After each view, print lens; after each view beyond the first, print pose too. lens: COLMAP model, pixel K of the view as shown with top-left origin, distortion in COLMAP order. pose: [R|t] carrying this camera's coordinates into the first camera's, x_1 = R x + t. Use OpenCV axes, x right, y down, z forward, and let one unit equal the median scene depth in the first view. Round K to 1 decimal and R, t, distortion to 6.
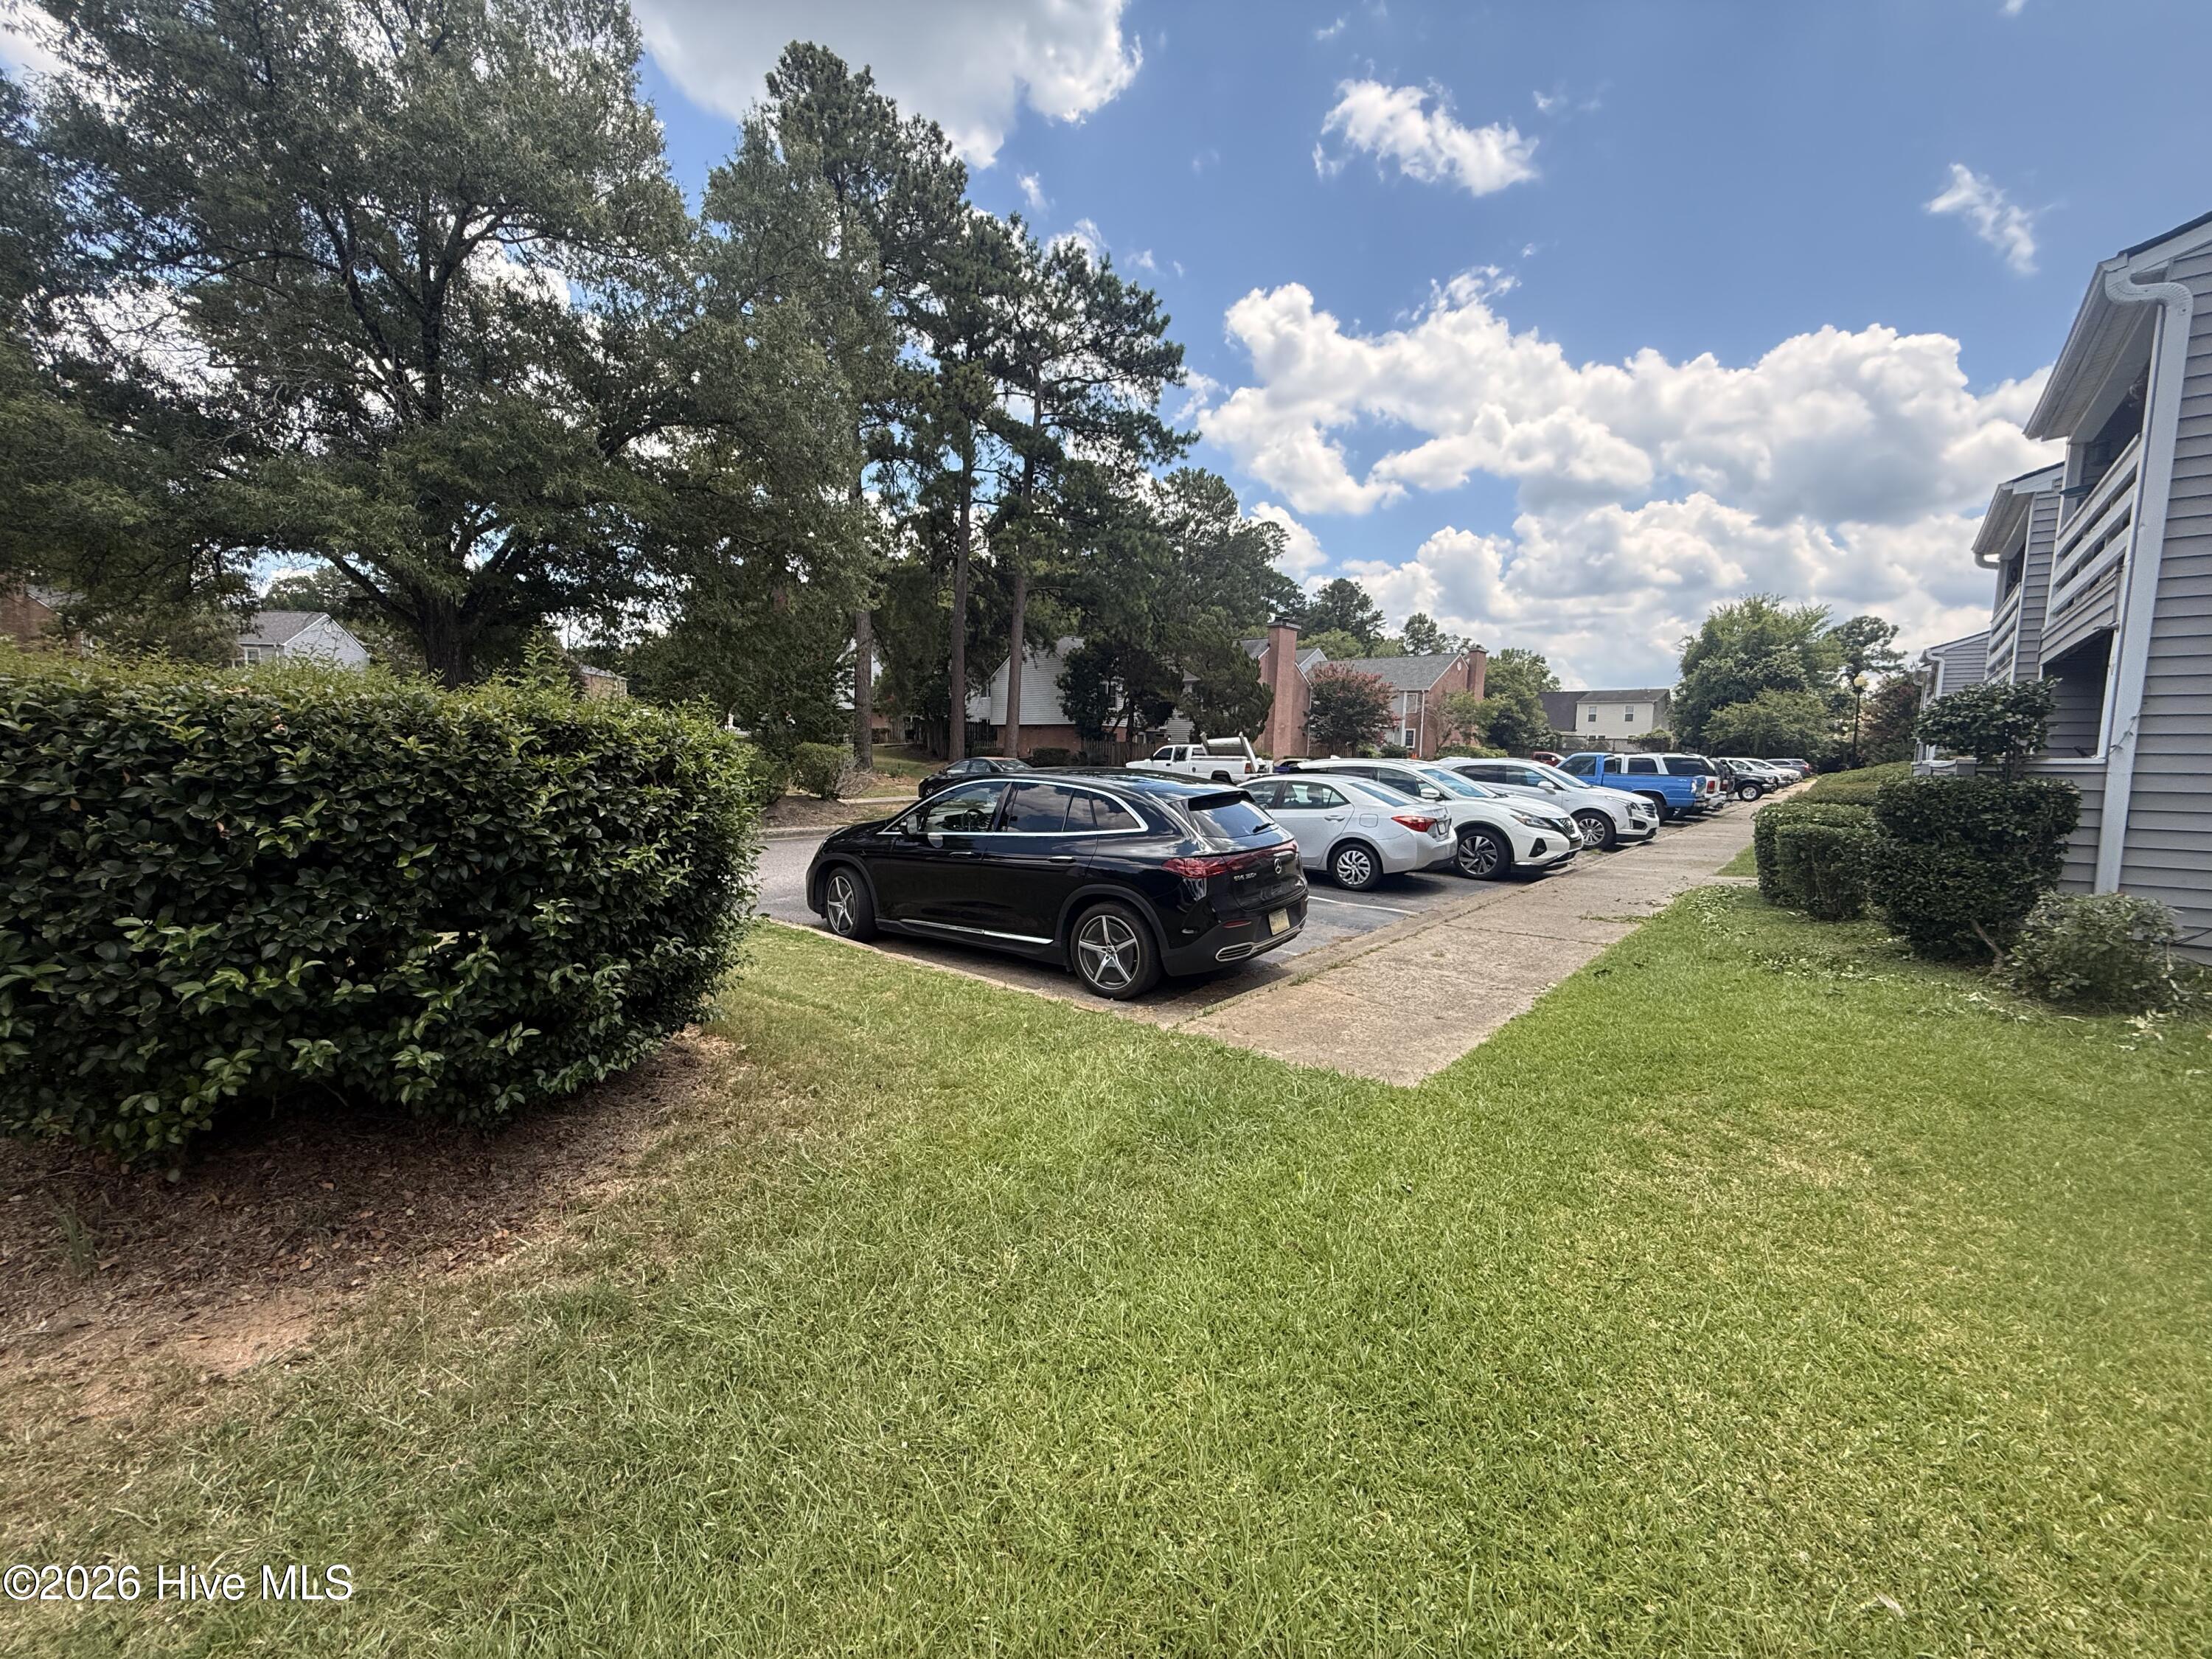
lens RADIAL K [[852.0, 0, 1106.0], [0, 852.0, 829.5], [0, 0, 1]] dist [0.000071, -0.007959]
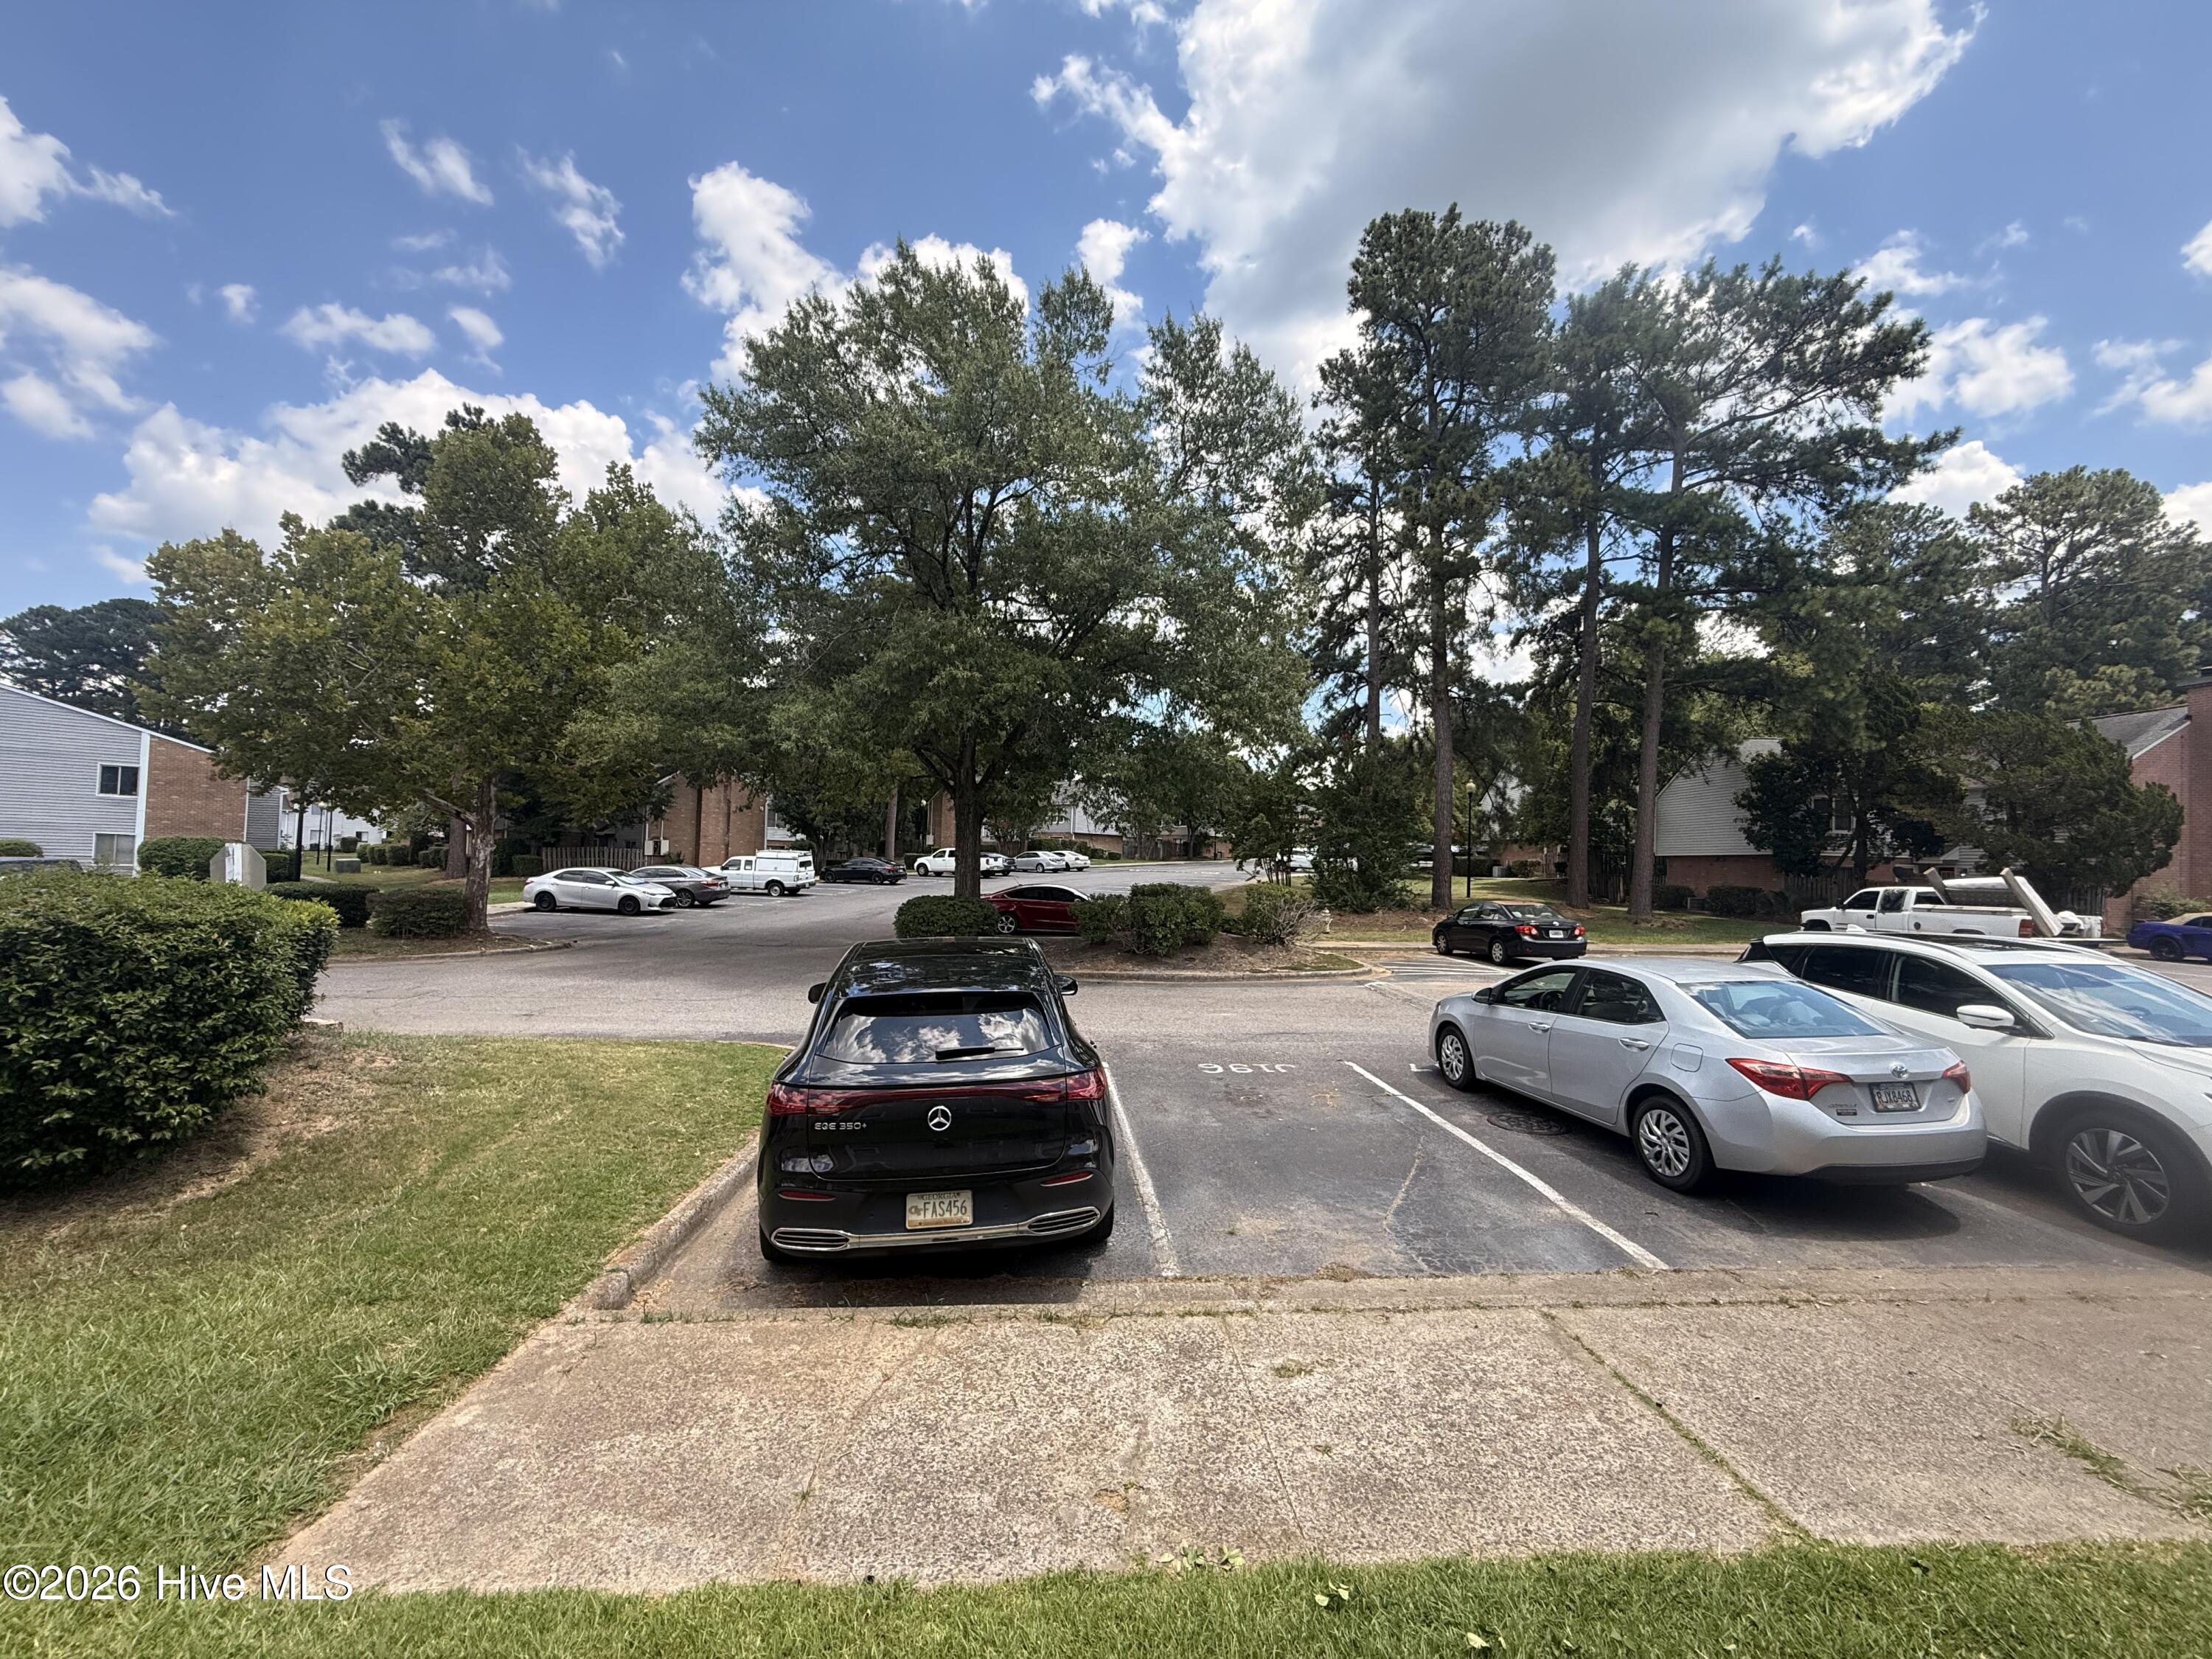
lens RADIAL K [[870.5, 0, 1106.0], [0, 870.5, 829.5], [0, 0, 1]] dist [0.003309, 0.000087]
pose [[0.714152, -0.033214, -0.699203, 0.252276], [-0.073082, 0.989877, -0.121666, -0.034077], [0.696166, 0.137987, 0.704495, 0.197446]]
